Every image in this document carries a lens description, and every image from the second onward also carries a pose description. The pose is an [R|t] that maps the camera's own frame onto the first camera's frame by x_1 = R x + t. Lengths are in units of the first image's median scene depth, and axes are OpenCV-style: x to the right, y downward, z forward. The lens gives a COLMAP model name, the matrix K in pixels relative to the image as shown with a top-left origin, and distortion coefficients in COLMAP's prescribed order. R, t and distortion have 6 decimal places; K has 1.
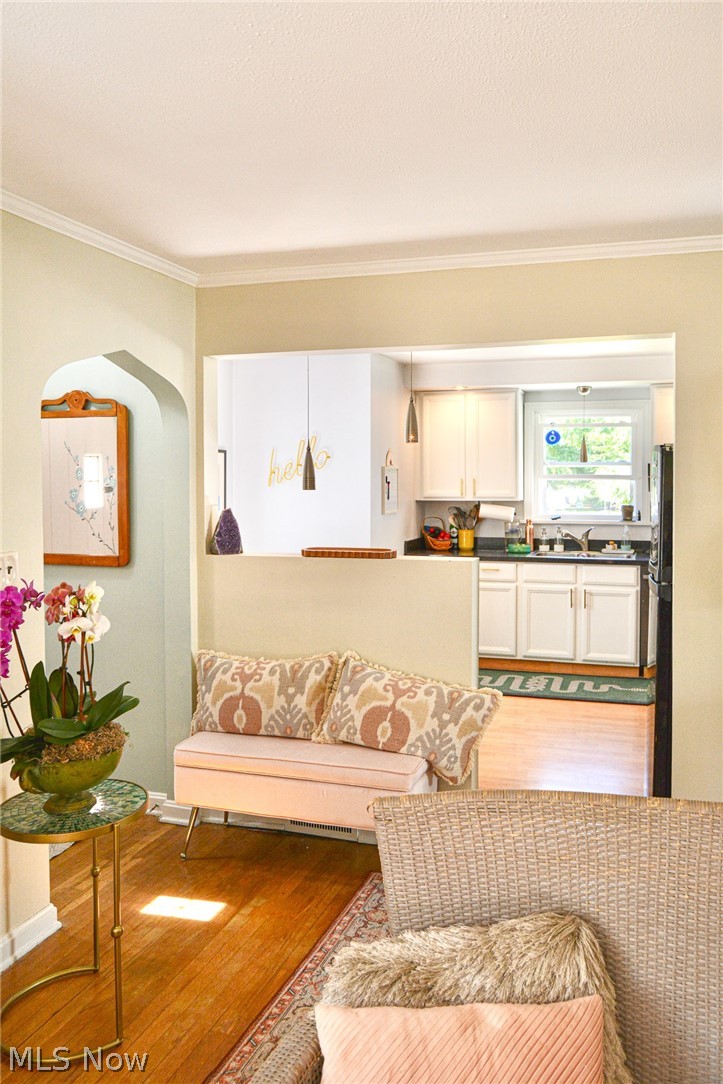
lens RADIAL K [[861.1, 0, 362.7], [0, 861.1, 543.4], [0, 0, 1]] dist [-0.015269, 0.009855]
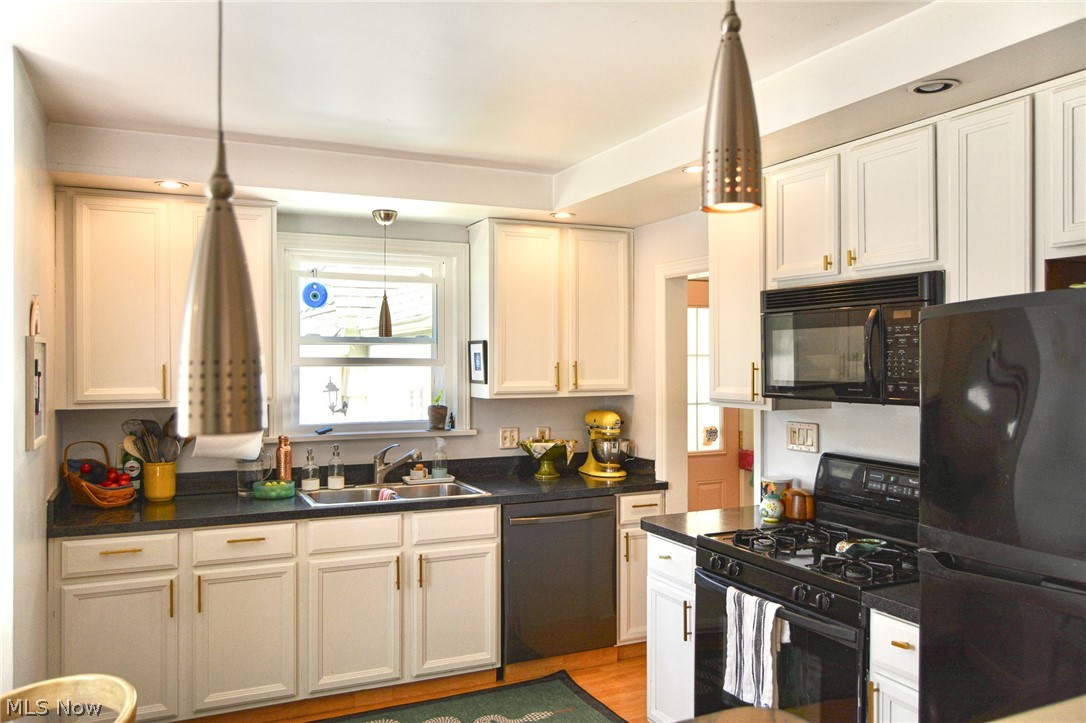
lens RADIAL K [[862.7, 0, 549.2], [0, 862.7, 366.0], [0, 0, 1]] dist [-0.015269, 0.009855]
pose [[0.720777, -0.004871, 0.693149, -0.075030], [0.054328, 0.997296, -0.049486, -0.036671], [-0.691034, 0.073326, 0.719093, 0.472145]]
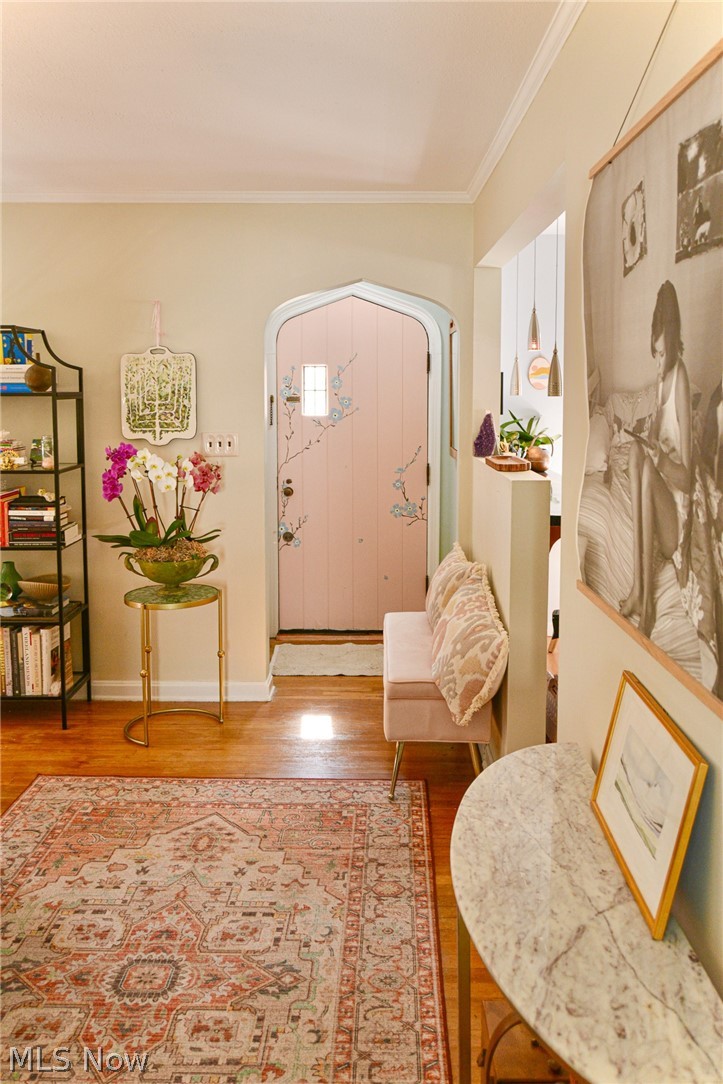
lens RADIAL K [[861.1, 0, 359.2], [0, 861.1, 537.7], [0, 0, 1]] dist [-0.015269, 0.009855]
pose [[0.302699, 0.140550, -0.942666, 0.432286], [-0.064627, 0.989817, 0.126828, -0.010386], [0.950893, 0.022531, 0.308700, 0.294620]]
